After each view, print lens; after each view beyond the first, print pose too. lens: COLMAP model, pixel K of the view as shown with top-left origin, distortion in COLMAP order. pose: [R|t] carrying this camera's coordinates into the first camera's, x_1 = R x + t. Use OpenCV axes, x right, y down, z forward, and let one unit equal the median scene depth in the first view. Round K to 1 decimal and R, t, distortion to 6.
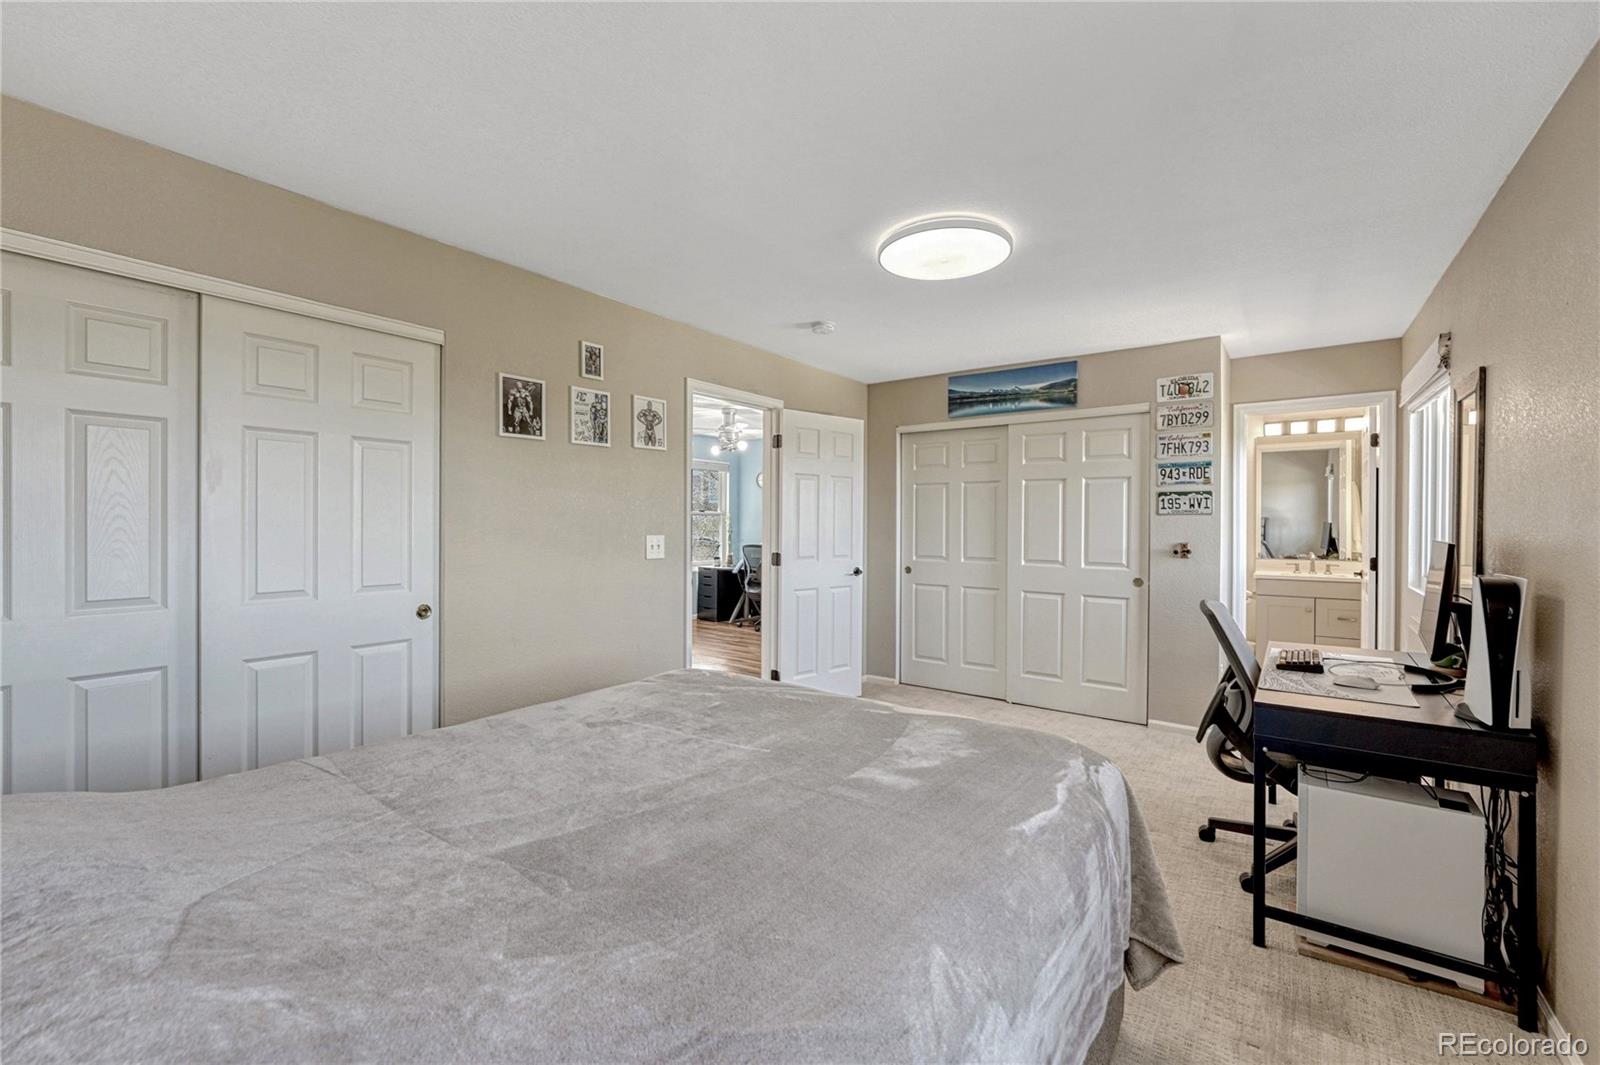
lens RADIAL K [[679.1, 0, 802.6], [0, 679.1, 528.2], [0, 0, 1]] dist [-0.002226, -0.001306]
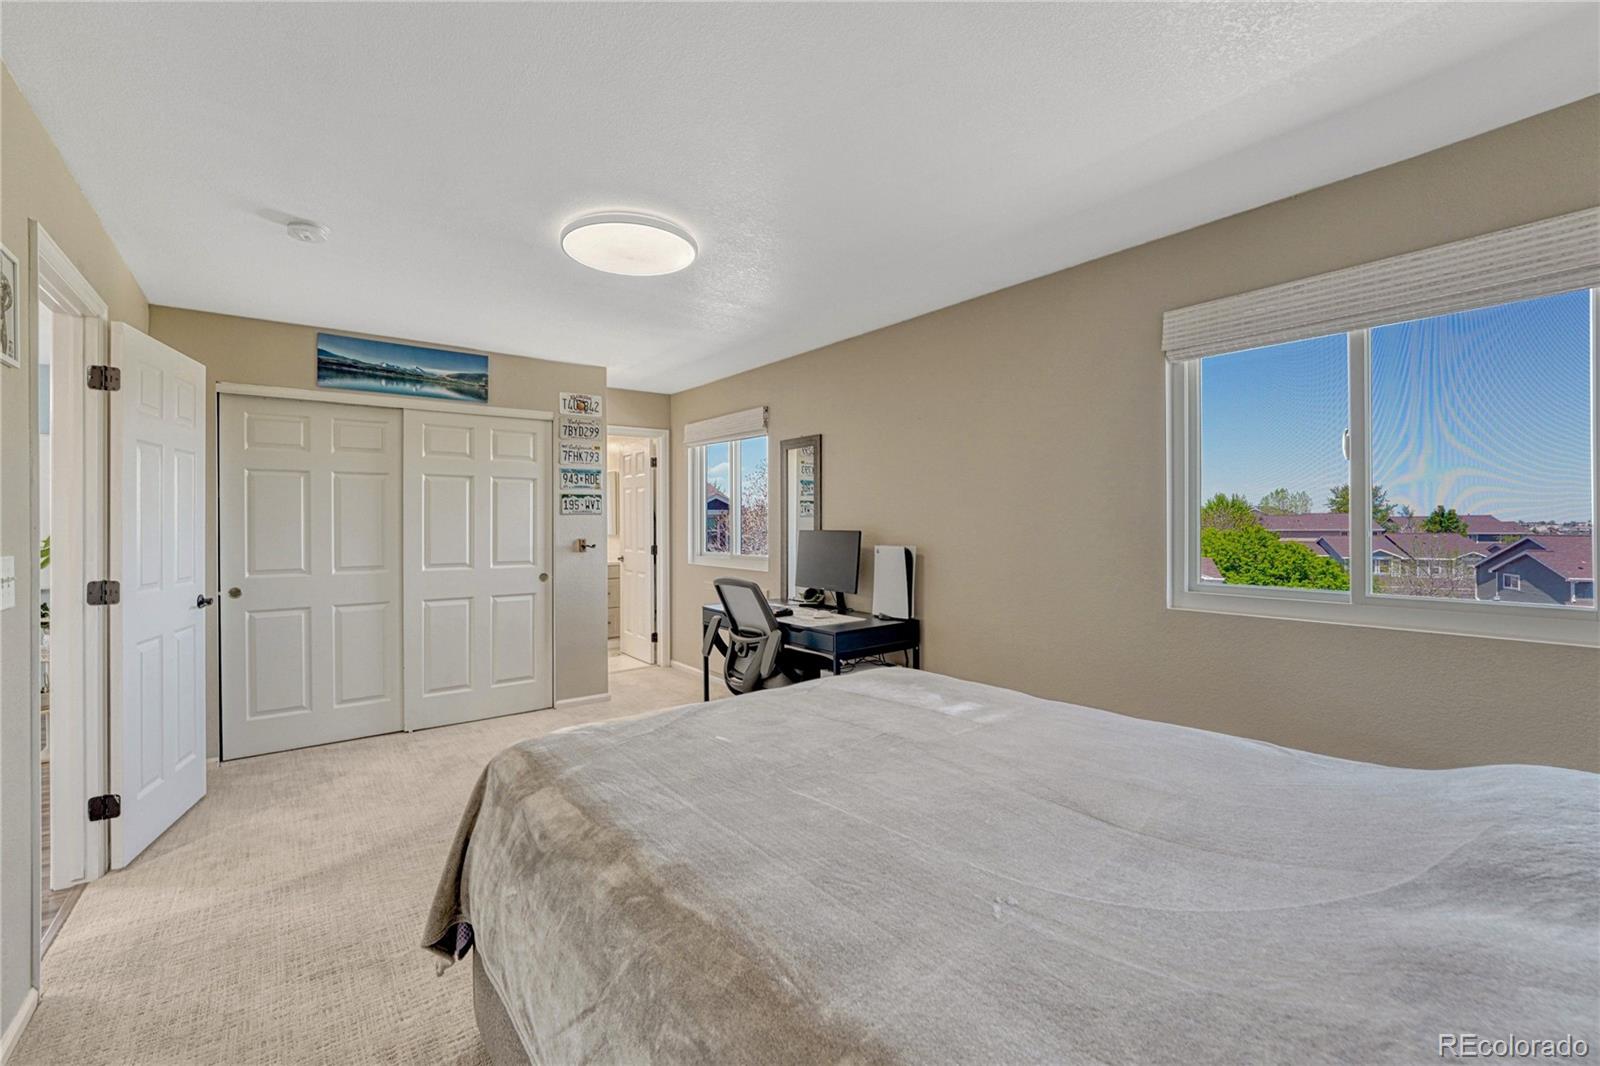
lens RADIAL K [[677.8, 0, 802.3], [0, 677.8, 521.9], [0, 0, 1]] dist [-0.016654, 0.000615]
pose [[0.252978, -0.006768, 0.967448, -0.434552], [0.015424, 0.999877, 0.002961, -0.004564], [-0.967349, 0.014173, 0.253052, 0.329582]]
